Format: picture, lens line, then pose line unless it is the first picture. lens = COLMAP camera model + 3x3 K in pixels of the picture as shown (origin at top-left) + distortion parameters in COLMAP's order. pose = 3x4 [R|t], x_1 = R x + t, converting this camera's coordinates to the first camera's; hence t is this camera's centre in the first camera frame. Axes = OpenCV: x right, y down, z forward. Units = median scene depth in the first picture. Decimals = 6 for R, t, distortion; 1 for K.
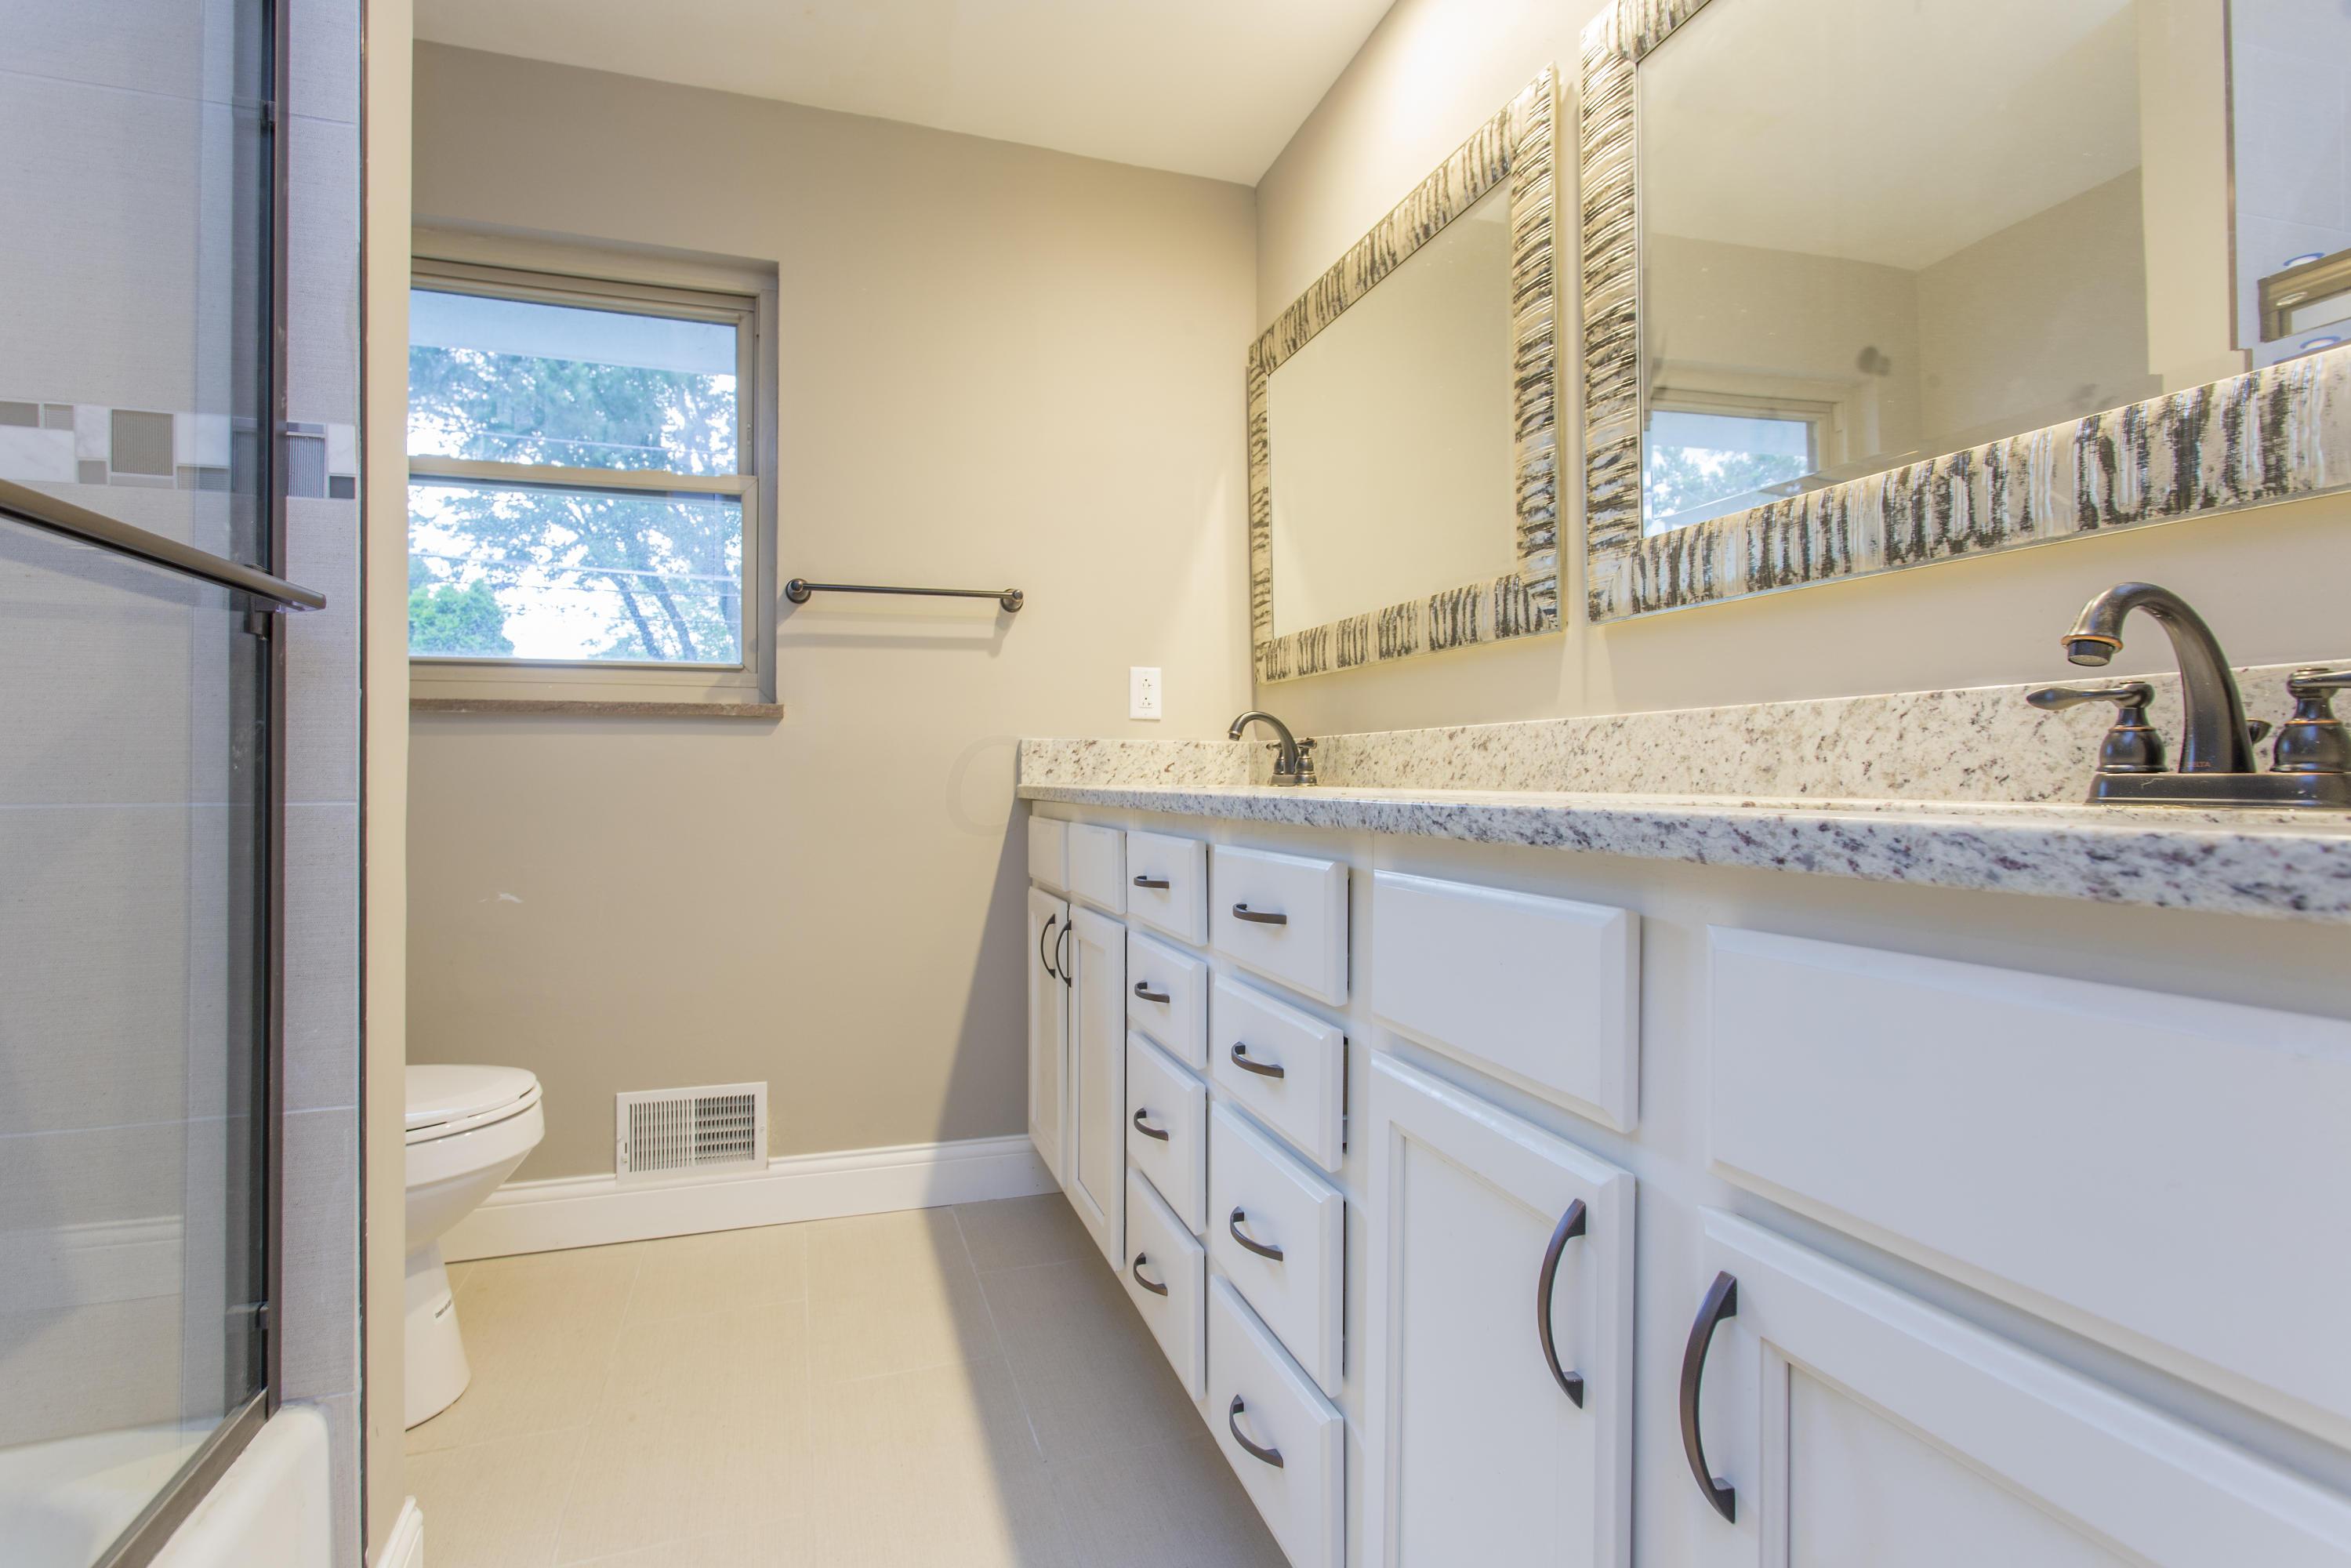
lens RADIAL K [[1127.5, 0, 1161.7], [0, 1127.5, 768.7], [0, 0, 1]] dist [-0.001927, 0.000995]
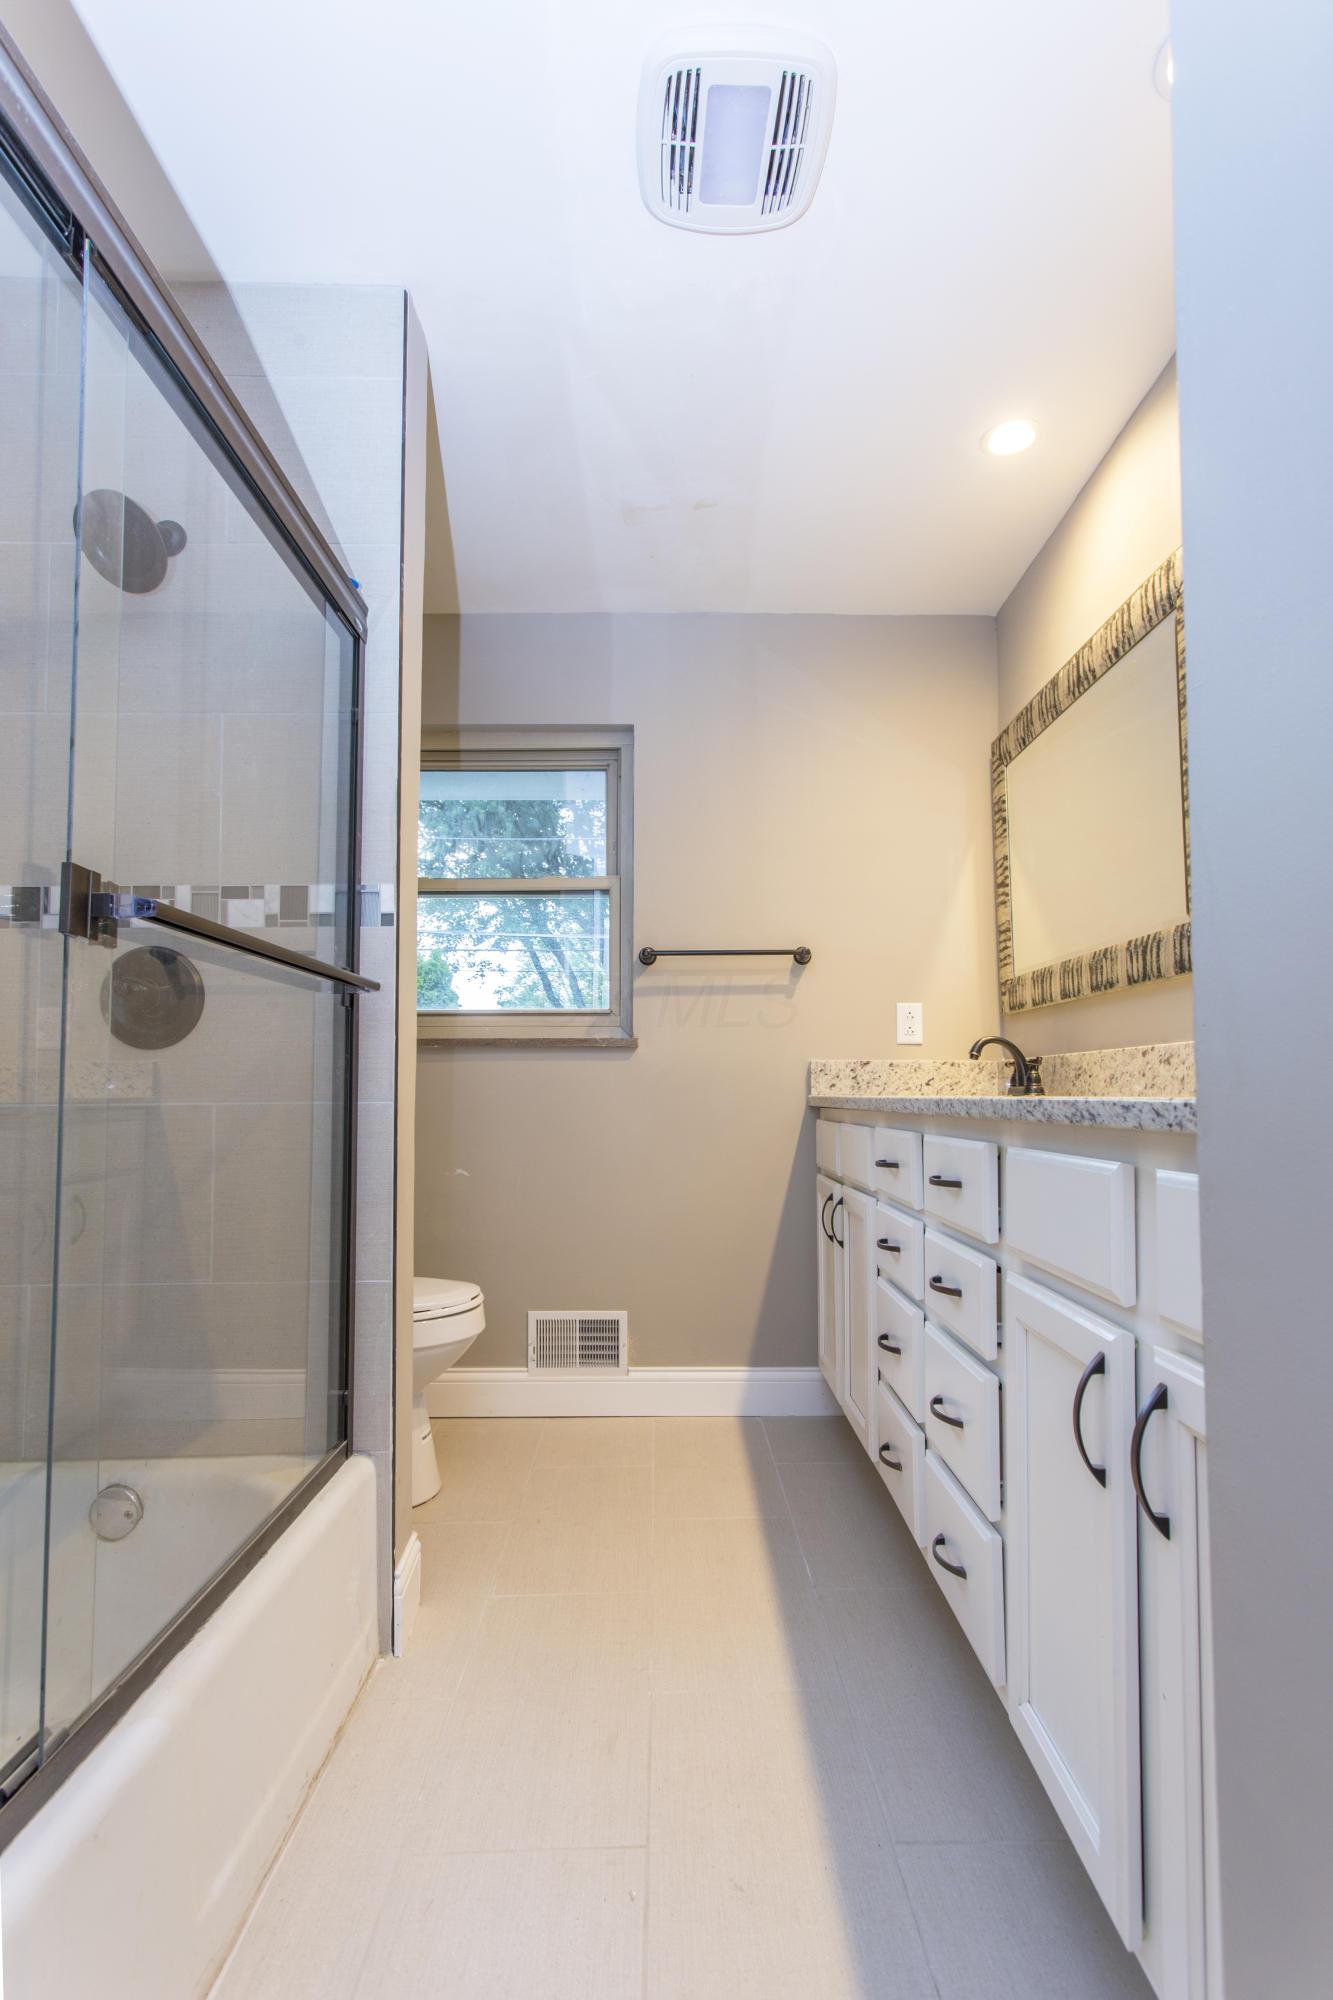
lens RADIAL K [[972.8, 0, 670.4], [0, 972.8, 1049.1], [0, 0, 1]] dist [0.004914, -0.000067]
pose [[0.954759, -0.015969, -0.296951, 0.068666], [0.004251, 0.999188, -0.040066, 0.005923], [0.297350, 0.036991, 0.954052, -0.154741]]
